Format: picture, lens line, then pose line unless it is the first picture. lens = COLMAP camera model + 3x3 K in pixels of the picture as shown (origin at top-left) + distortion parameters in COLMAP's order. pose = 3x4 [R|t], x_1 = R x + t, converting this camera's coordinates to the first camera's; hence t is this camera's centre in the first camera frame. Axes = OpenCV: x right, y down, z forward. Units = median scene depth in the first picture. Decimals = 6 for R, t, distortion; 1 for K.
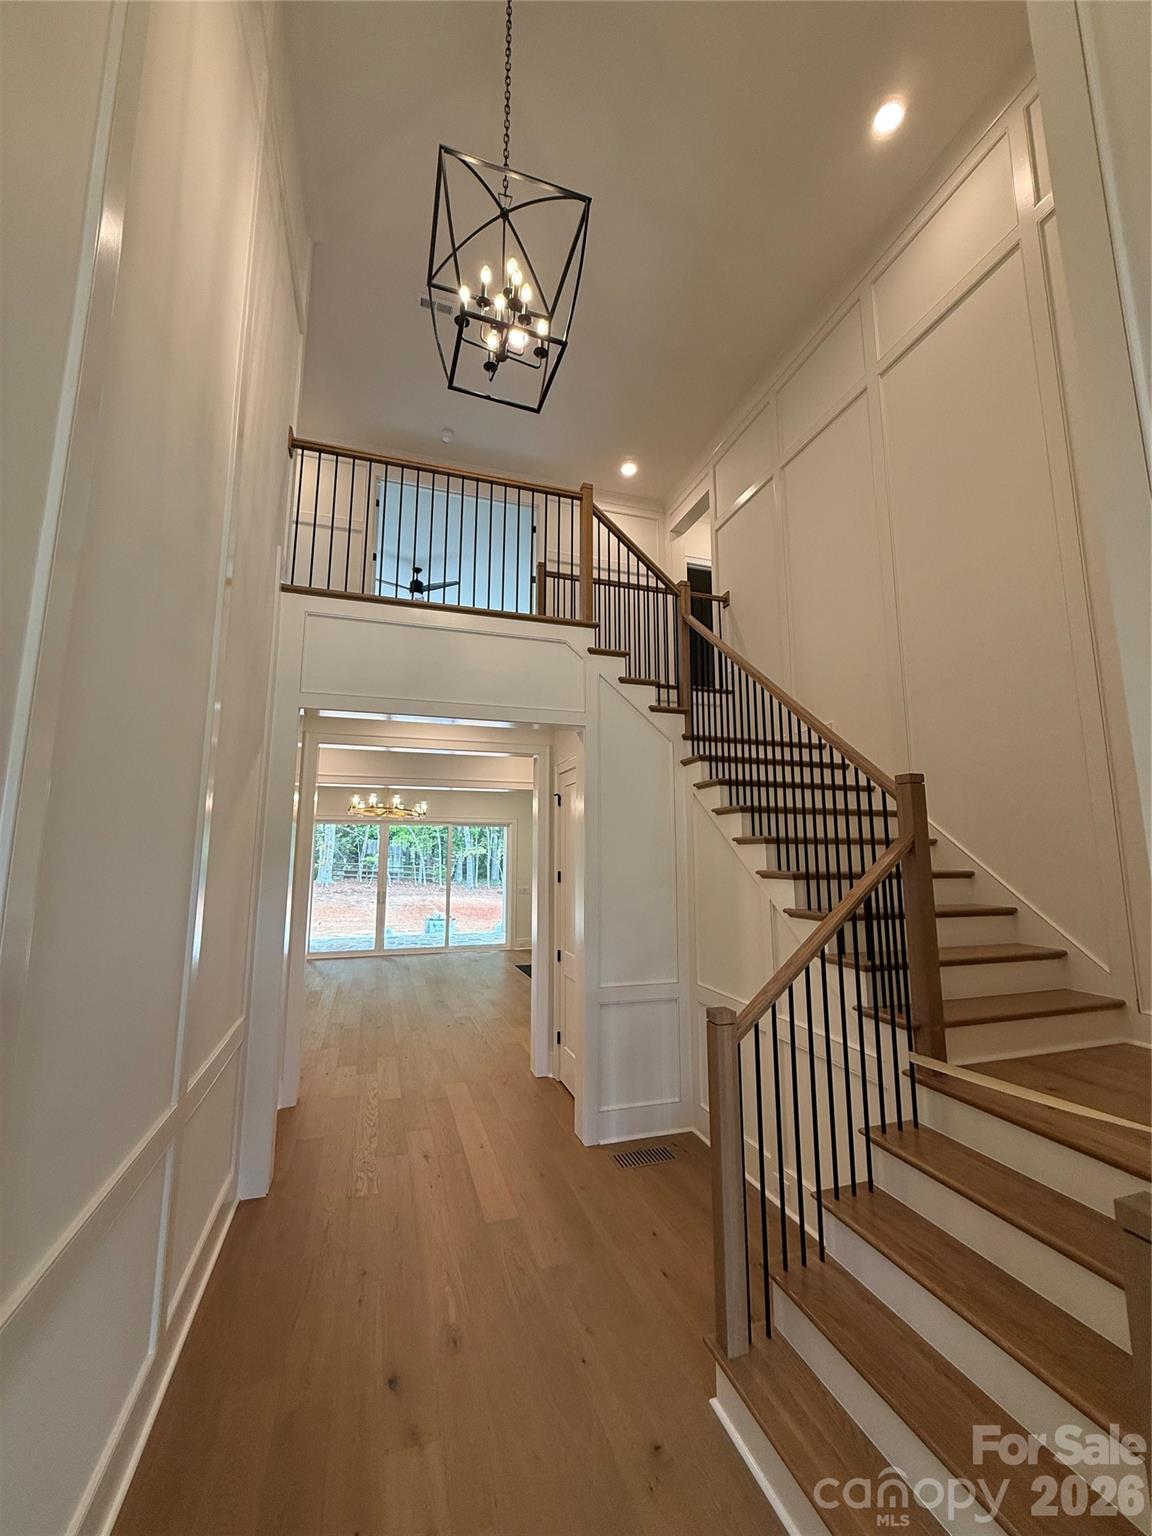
lens RADIAL K [[610.5, 0, 576.0], [0, 610.5, 768.0], [0, 0, 1]] dist [-0.000696, 0.000313]
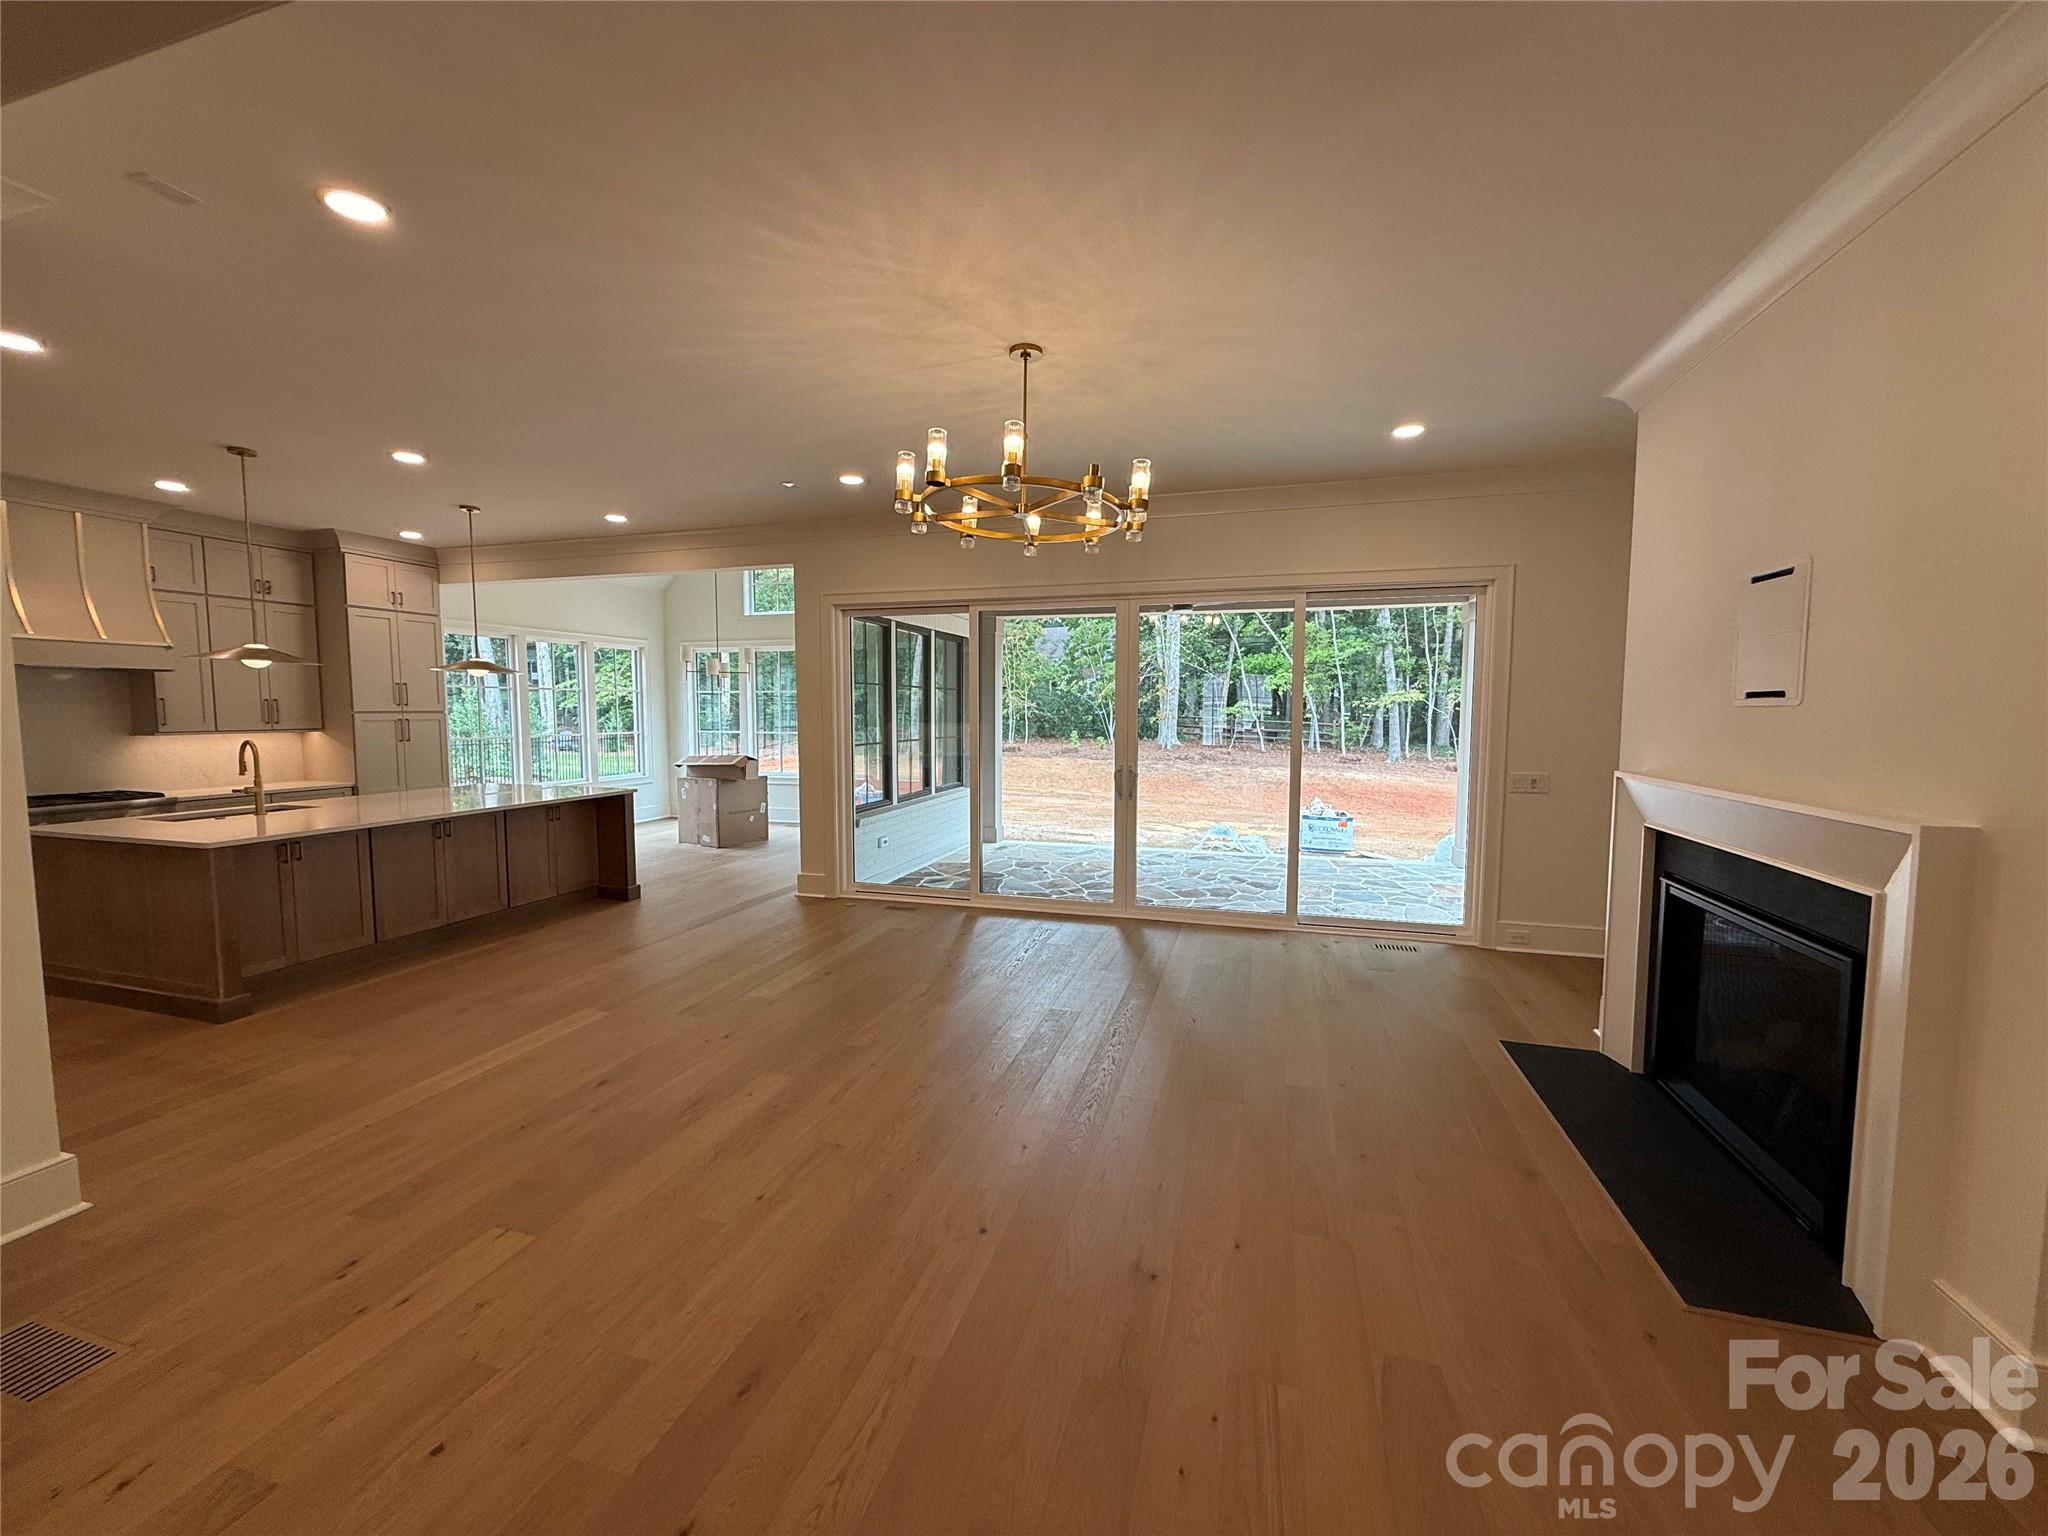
lens RADIAL K [[814.0, 0, 1019.8], [0, 814.0, 767.7], [0, 0, 1]] dist [-0.000696, 0.000313]
pose [[0.819387, 0.040436, -0.571813, -0.017773], [0.080395, 0.979544, 0.184471, 0.027163], [0.567576, -0.197124, 0.799375, 0.145770]]
